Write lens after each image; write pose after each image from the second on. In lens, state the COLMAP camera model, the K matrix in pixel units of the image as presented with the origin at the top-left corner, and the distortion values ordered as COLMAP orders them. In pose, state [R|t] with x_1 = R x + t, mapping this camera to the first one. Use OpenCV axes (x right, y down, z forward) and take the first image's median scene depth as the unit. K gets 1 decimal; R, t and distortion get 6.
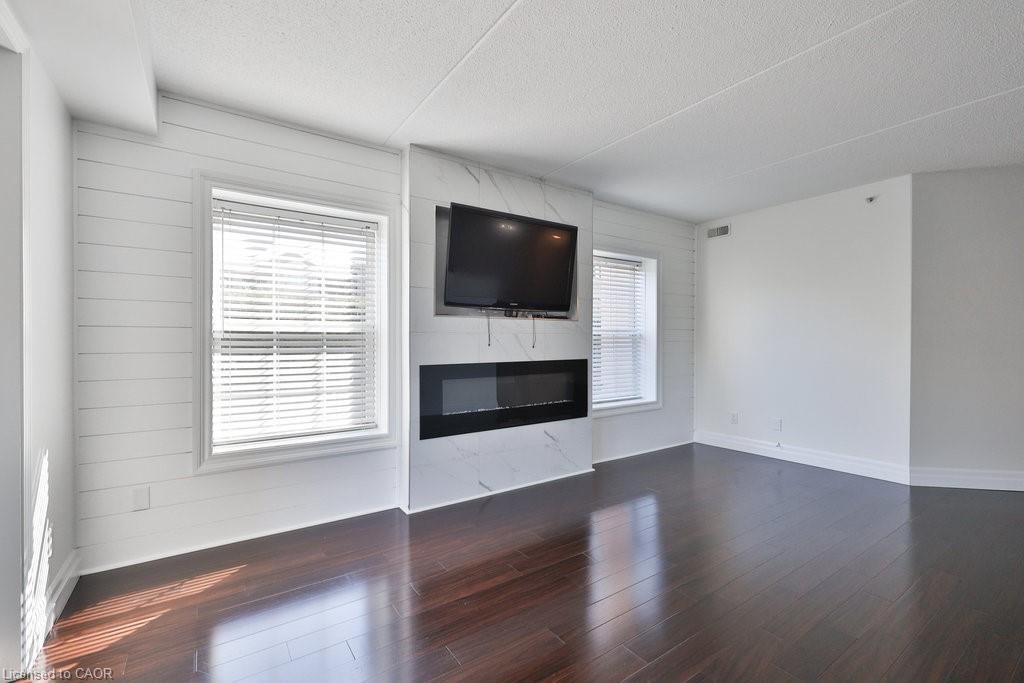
lens RADIAL K [[447.5, 0, 512.0], [0, 447.5, 341.5], [0, 0, 1]] dist [0.019629, -0.000093]
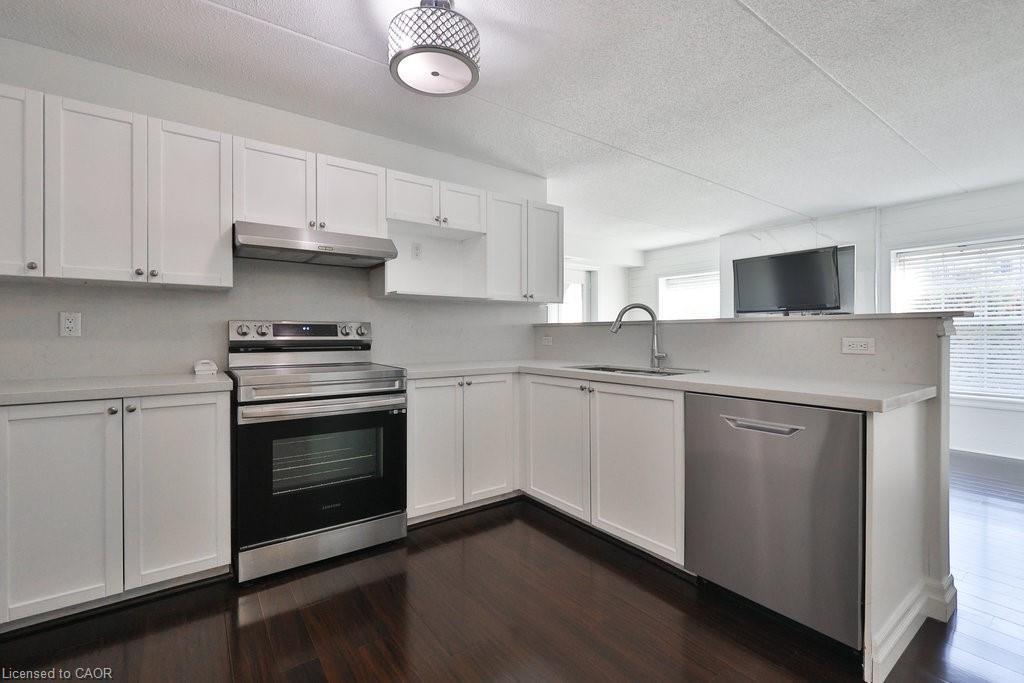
lens RADIAL K [[446.5, 0, 521.0], [0, 446.5, 336.5], [0, 0, 1]] dist [0.007648, -0.000084]
pose [[0.028630, 0.000642, -0.999590, 1.514682], [-0.007707, 0.999970, 0.000422, 0.020640], [0.999560, 0.007692, 0.028634, 0.035537]]
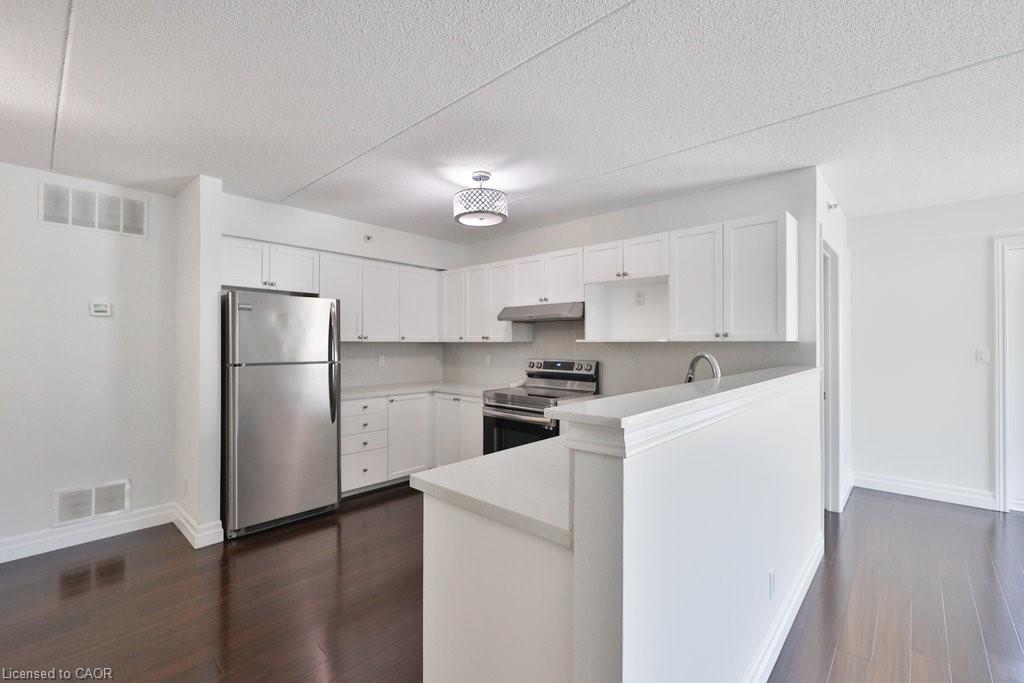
lens RADIAL K [[436.8, 0, 510.6], [0, 436.8, 341.2], [0, 0, 1]] dist [0.000229, -0.000548]
pose [[-0.974703, -0.006644, -0.223403, 1.118762], [-0.007027, 0.999975, 0.000923, -0.050723], [0.223392, 0.002470, -0.974726, 0.769148]]
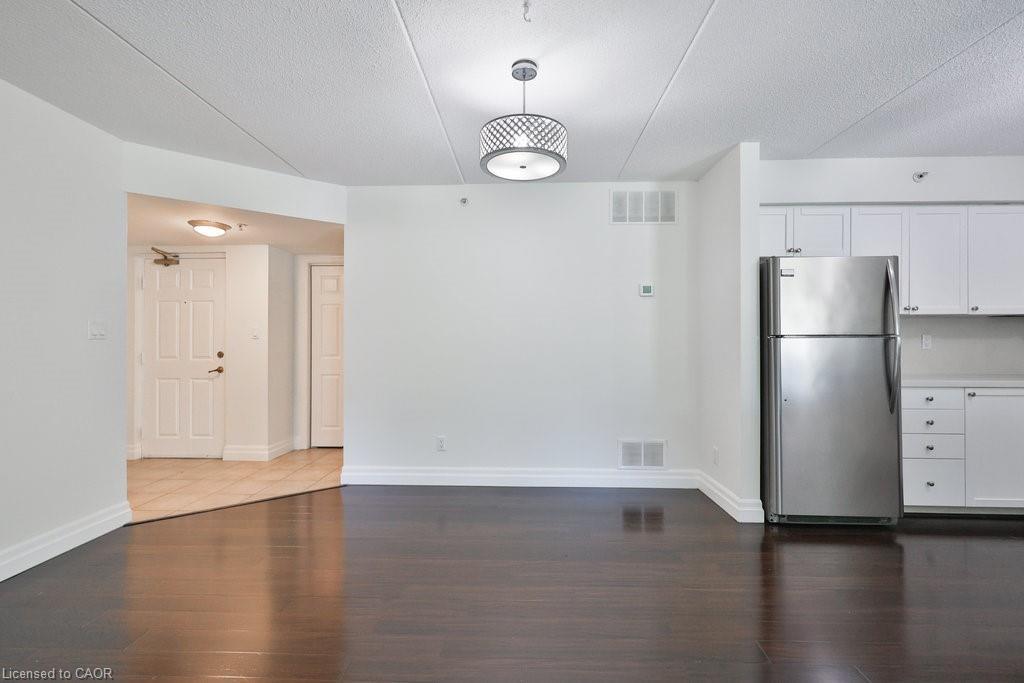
lens RADIAL K [[436.8, 0, 510.6], [0, 436.8, 341.2], [0, 0, 1]] dist [0.000229, -0.000548]
pose [[-0.799752, -0.001192, 0.600330, 1.361900], [0.002665, 0.999981, 0.005537, 0.002324], [-0.600325, 0.006028, -0.799734, 0.740462]]
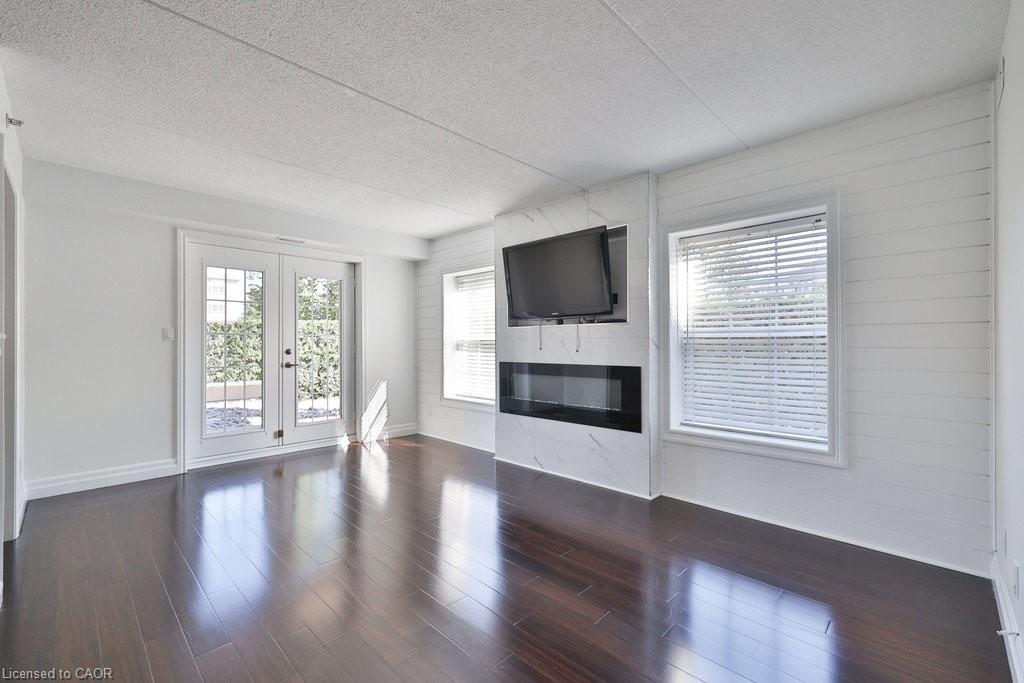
lens RADIAL K [[441.6, 0, 512.0], [0, 441.6, 341.5], [0, 0, 1]] dist [0.000212, -0.000055]
pose [[0.192567, -0.005926, -0.981266, 1.073724], [-0.005146, 0.999962, -0.007049, -0.002747], [0.981270, 0.006407, 0.192530, 0.658038]]
